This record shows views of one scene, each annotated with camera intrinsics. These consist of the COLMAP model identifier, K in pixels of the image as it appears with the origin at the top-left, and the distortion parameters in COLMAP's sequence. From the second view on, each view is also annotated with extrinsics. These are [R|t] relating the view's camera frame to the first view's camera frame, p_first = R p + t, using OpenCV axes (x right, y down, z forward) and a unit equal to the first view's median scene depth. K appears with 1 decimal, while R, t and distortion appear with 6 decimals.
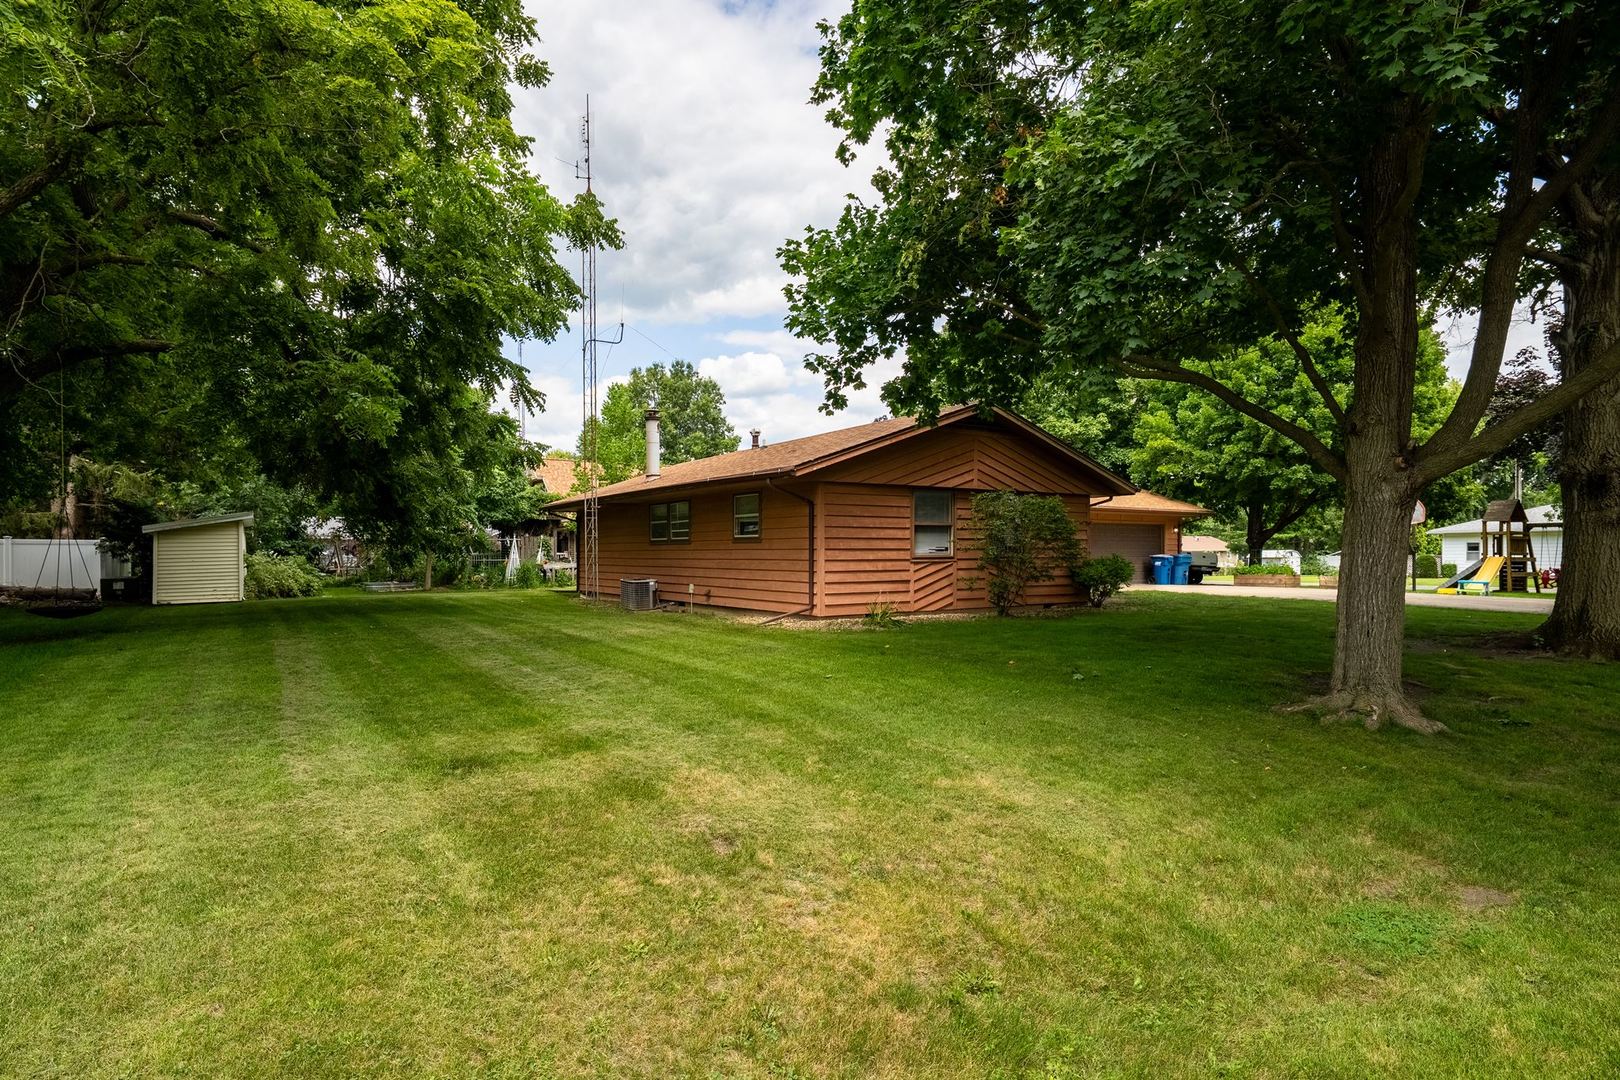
lens RADIAL K [[836.8, 0, 821.9], [0, 836.8, 581.2], [0, 0, 1]] dist [0.011616, 0.000167]
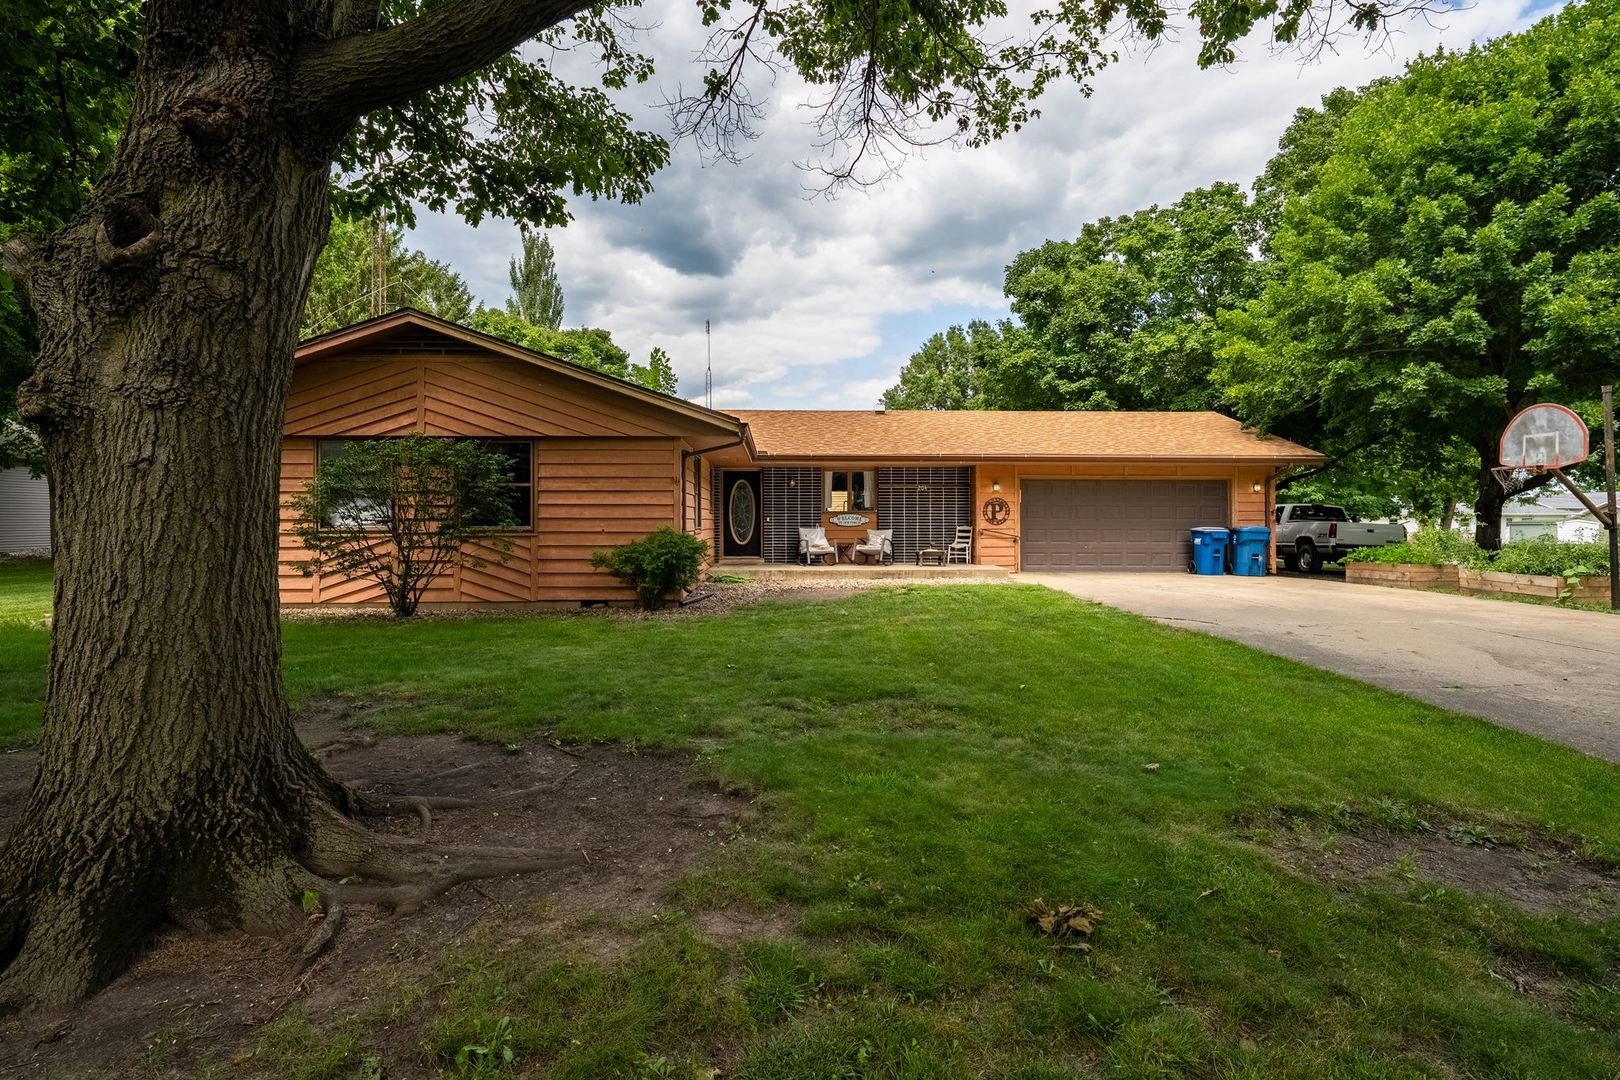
lens RADIAL K [[836.8, 0, 819.4], [0, 836.8, 515.1], [0, 0, 1]] dist [0.011616, 0.000167]
pose [[0.864056, -0.004111, -0.503379, 0.832412], [-0.017425, 0.999123, -0.038070, -0.020699], [0.503094, 0.041666, 0.863227, 0.551936]]
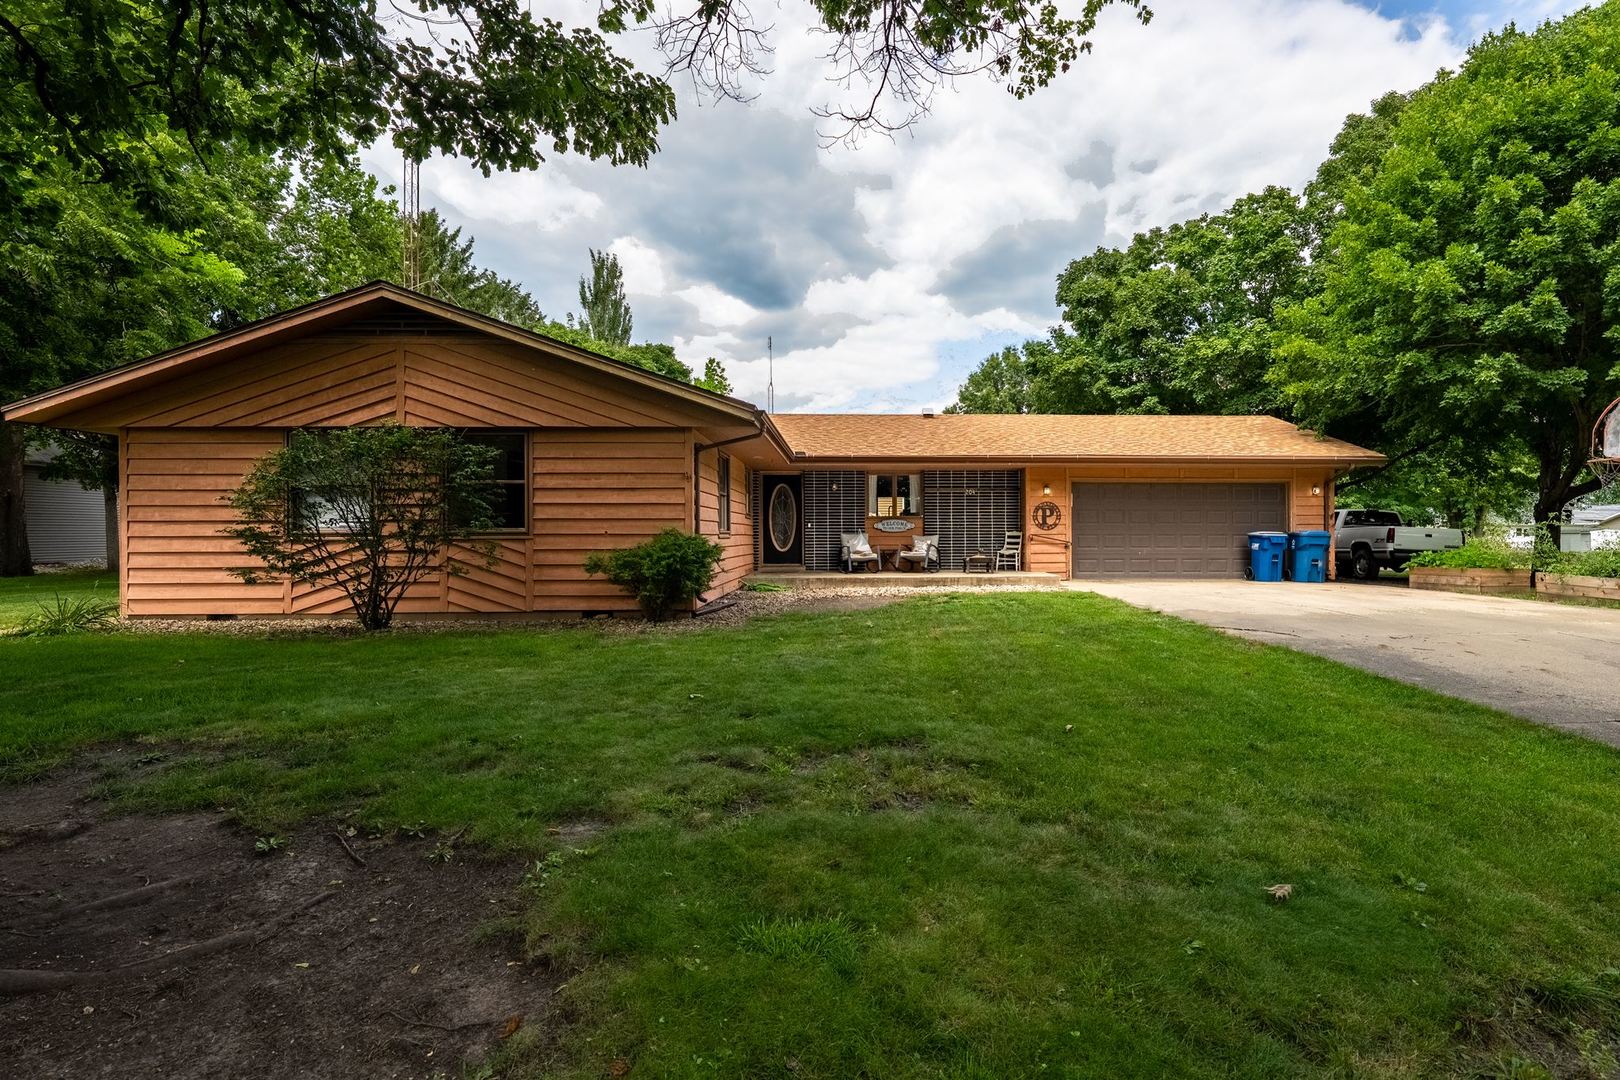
lens RADIAL K [[783.4, 0, 891.1], [0, 783.4, 535.7], [0, 0, 1]] dist [-0.003814, -0.003322]
pose [[0.867248, -0.001707, -0.497874, 0.800263], [-0.014745, 0.999467, -0.029111, -0.014752], [0.497658, 0.032587, 0.866761, 0.667100]]
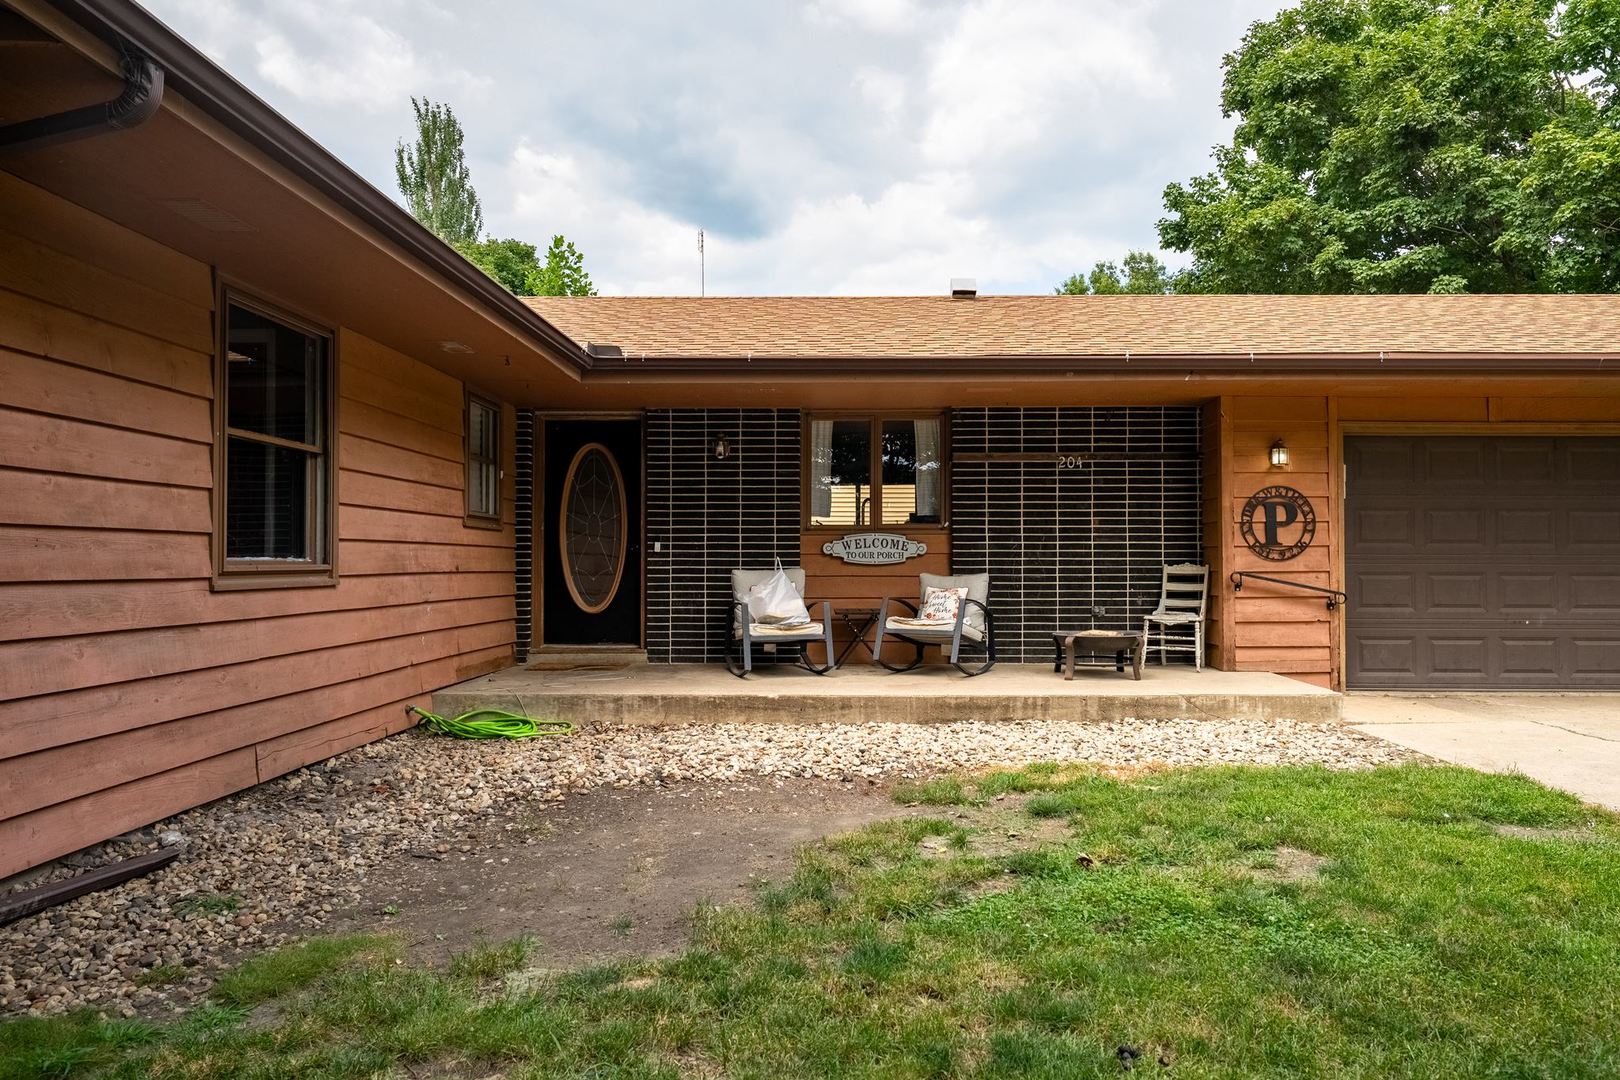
lens RADIAL K [[1138.5, 0, 846.9], [0, 1138.5, 545.7], [0, 0, 1]] dist [-0.008348, -0.001086]
pose [[0.835284, -0.009208, -0.549742, 0.602073], [-0.019053, 0.998774, -0.045679, -0.032449], [0.549489, 0.048630, 0.834085, 1.063317]]
